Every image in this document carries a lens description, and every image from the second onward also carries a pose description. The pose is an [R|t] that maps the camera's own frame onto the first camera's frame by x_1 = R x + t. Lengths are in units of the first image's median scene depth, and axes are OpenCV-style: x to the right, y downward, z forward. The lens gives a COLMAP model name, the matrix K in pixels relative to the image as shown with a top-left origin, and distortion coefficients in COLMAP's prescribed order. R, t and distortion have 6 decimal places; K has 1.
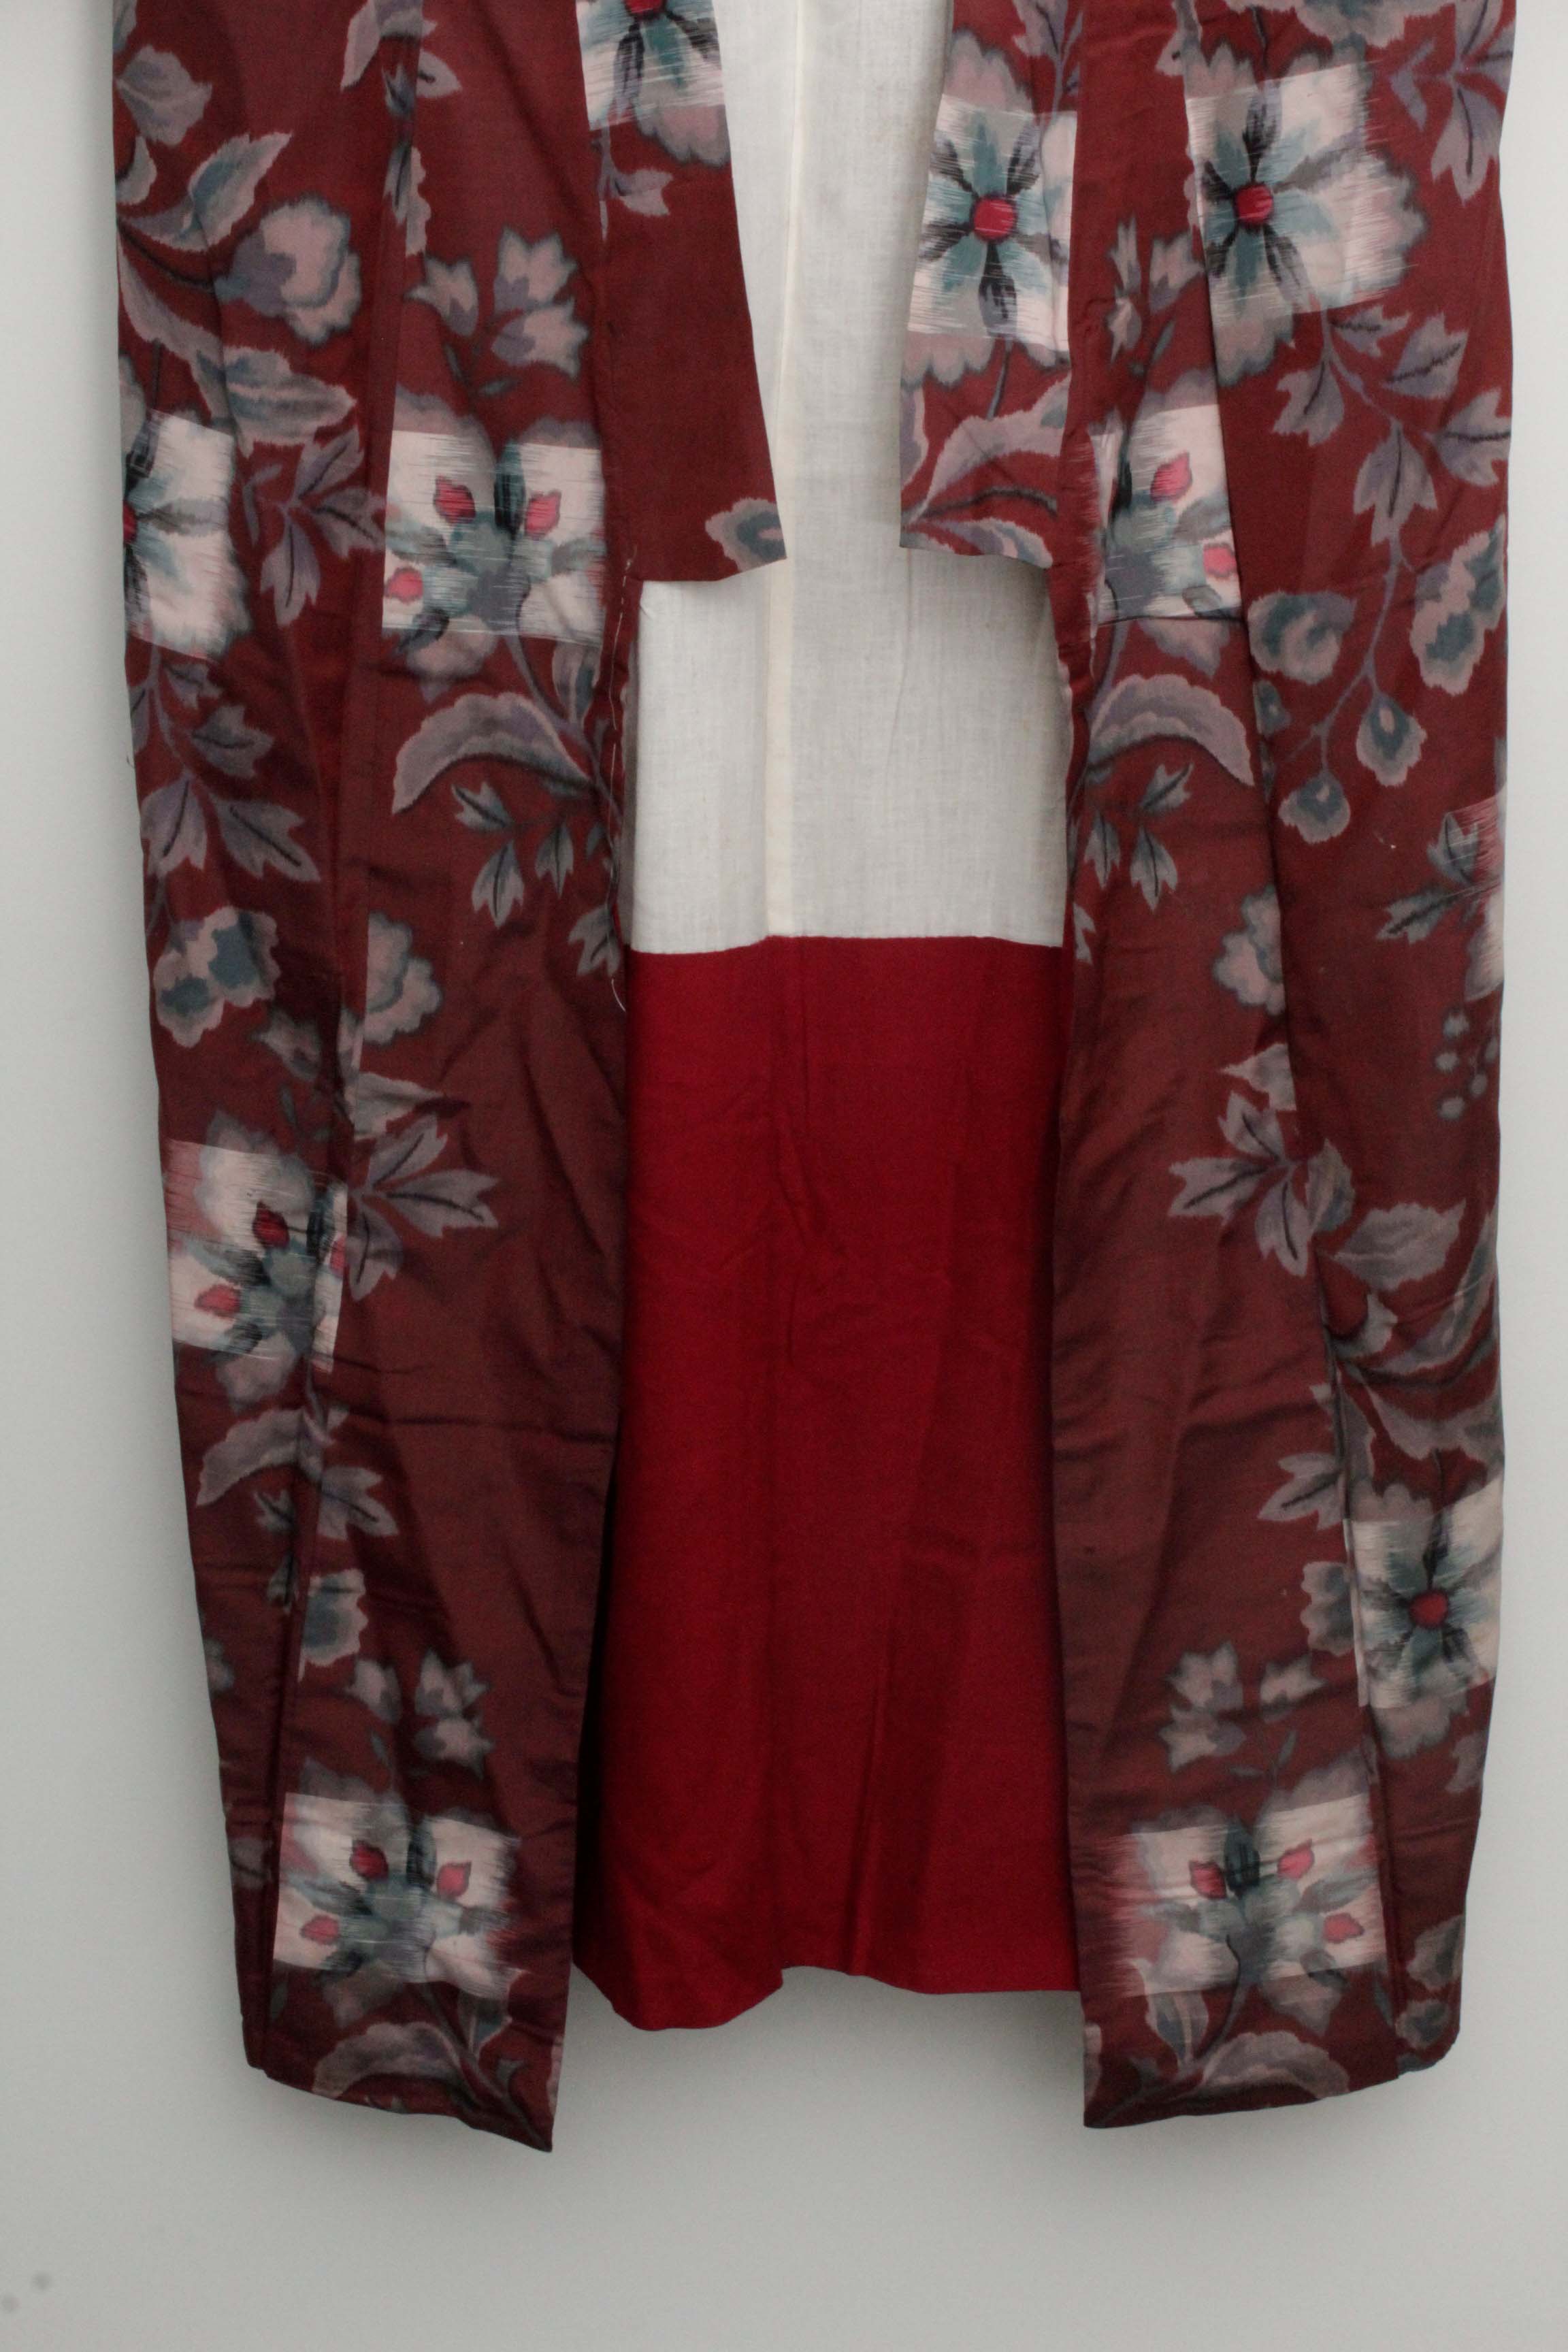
lens RADIAL K [[3769.3, 0, 812.9], [0, 3769.3, 1177.2], [0, 0, 1]] dist [-0.003607, 0.000000]
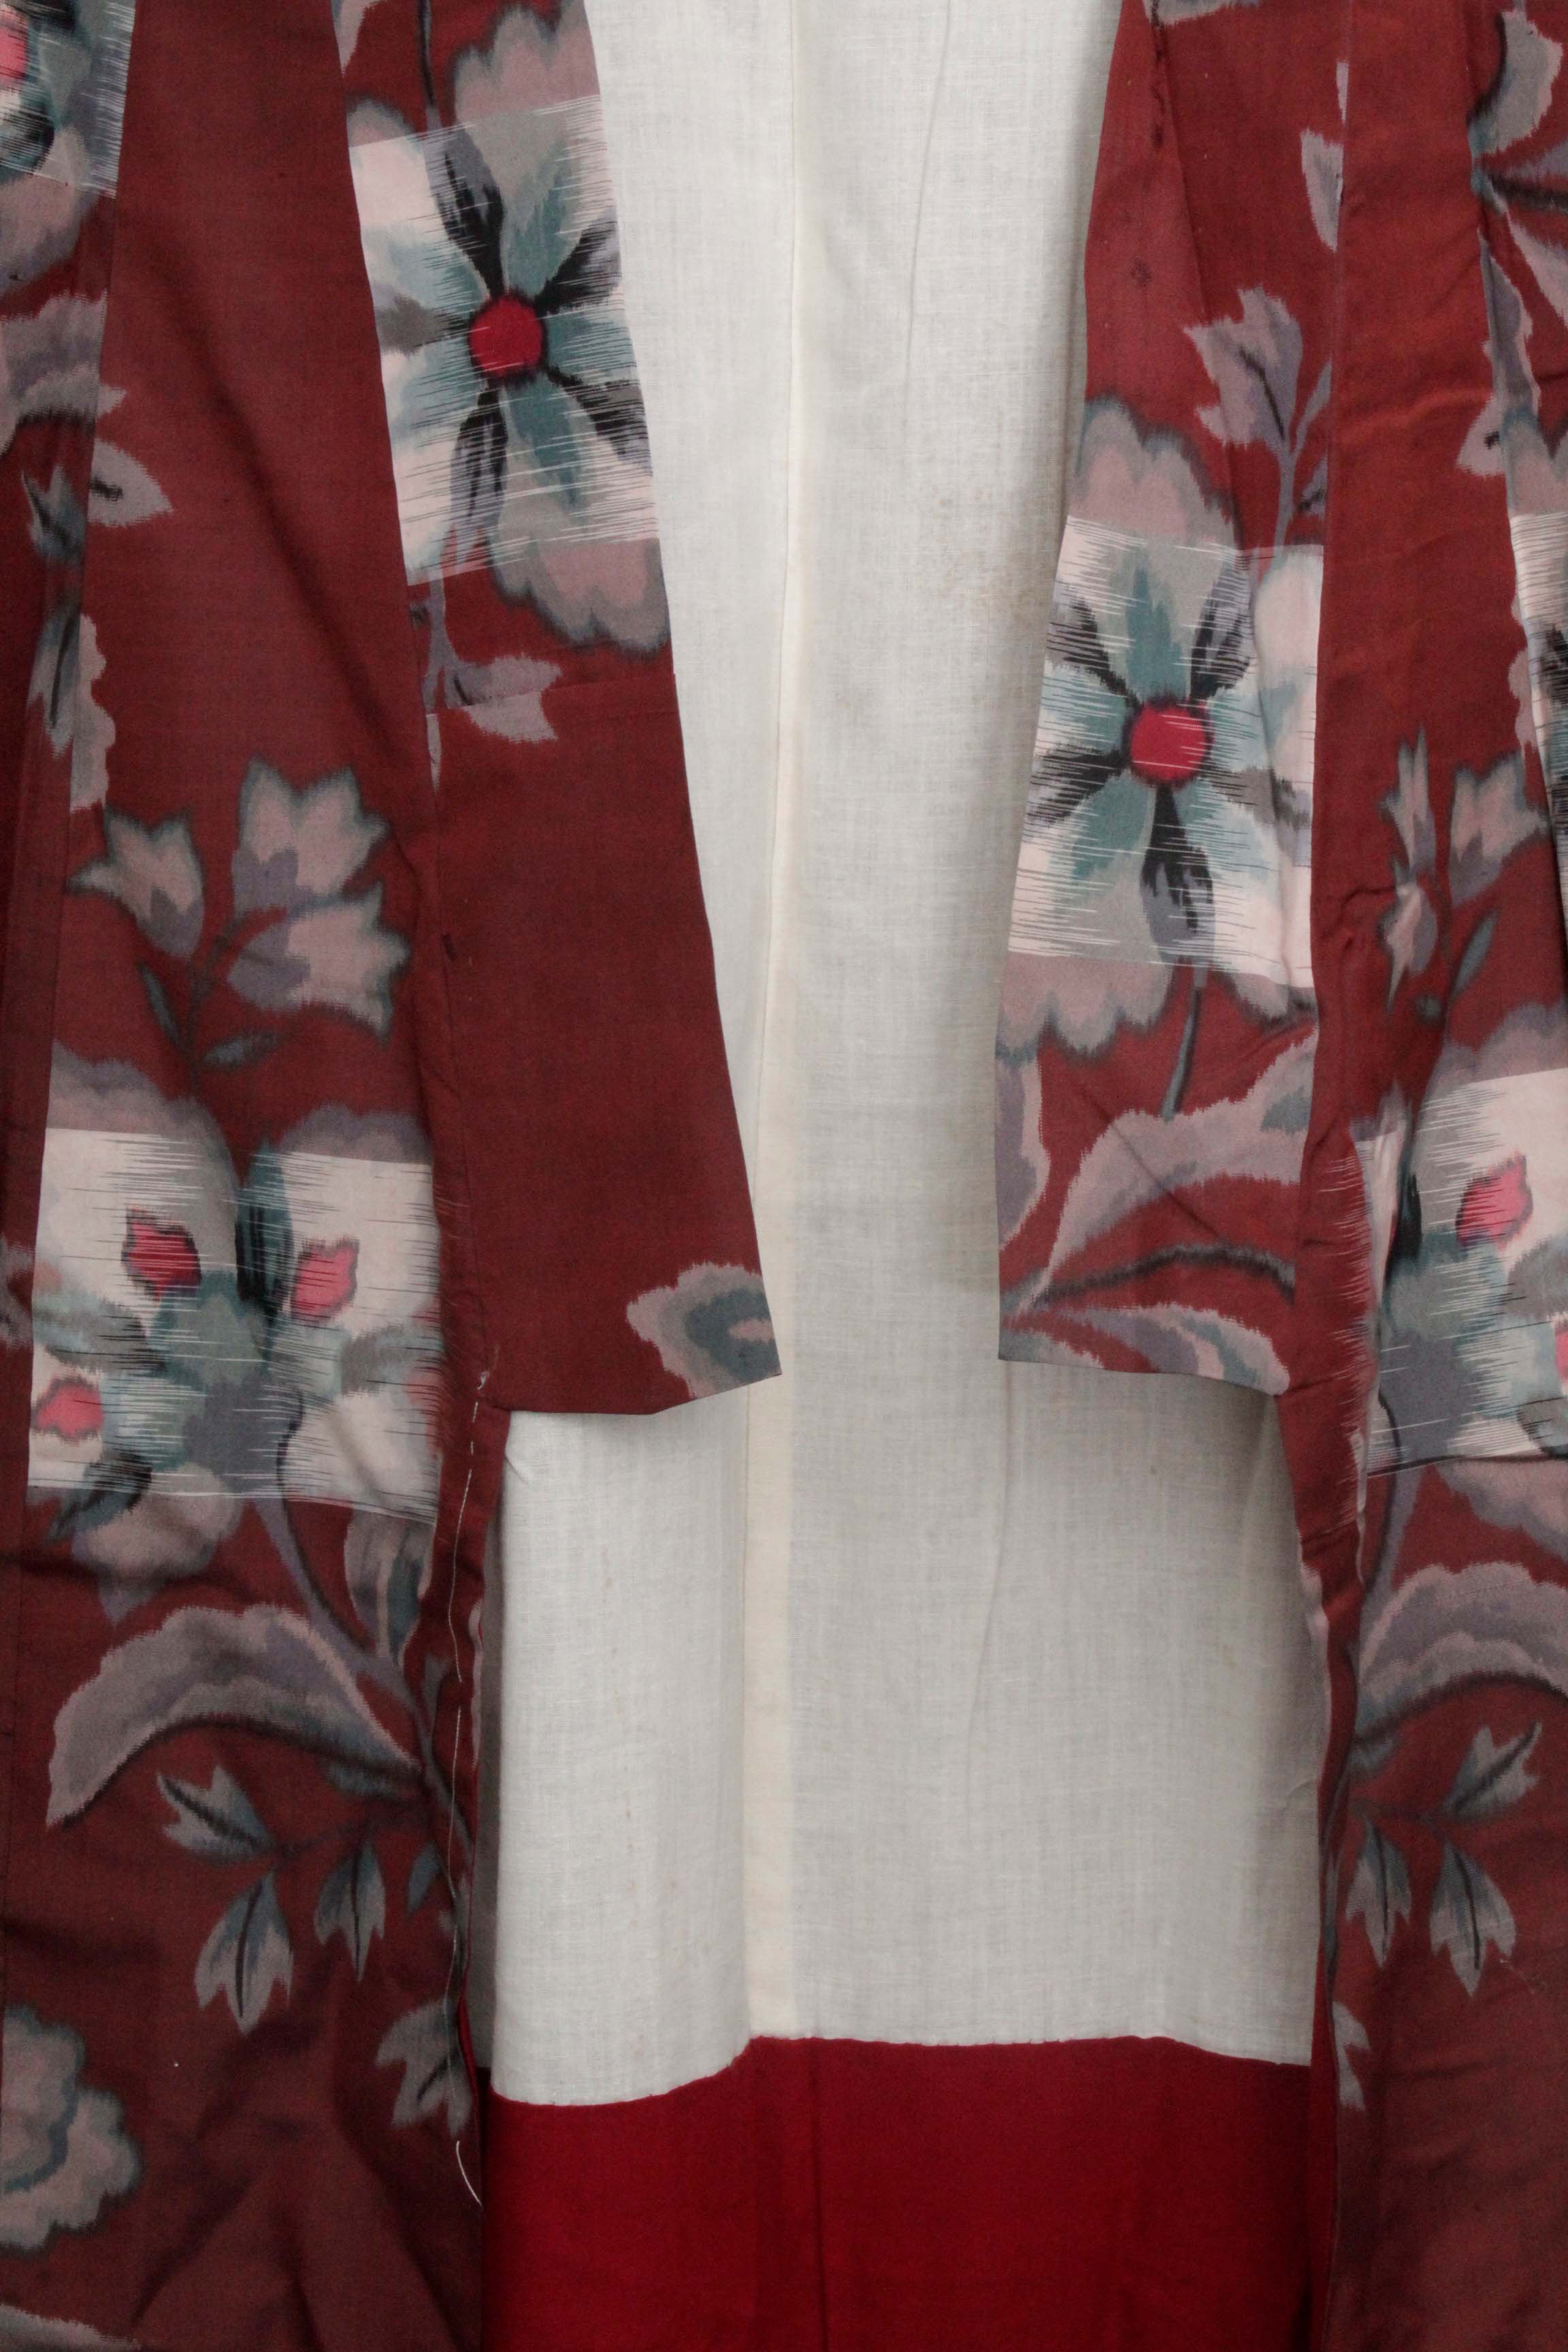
lens RADIAL K [[4694.2, 0, 804.5], [0, 4694.2, 1187.9], [0, 0, 1]] dist [0.054149, 0.000000]
pose [[0.999936, -0.009841, 0.005585, -0.006921], [0.010475, 0.991745, -0.127798, -0.102571], [-0.004281, 0.127848, 0.991784, 0.333625]]
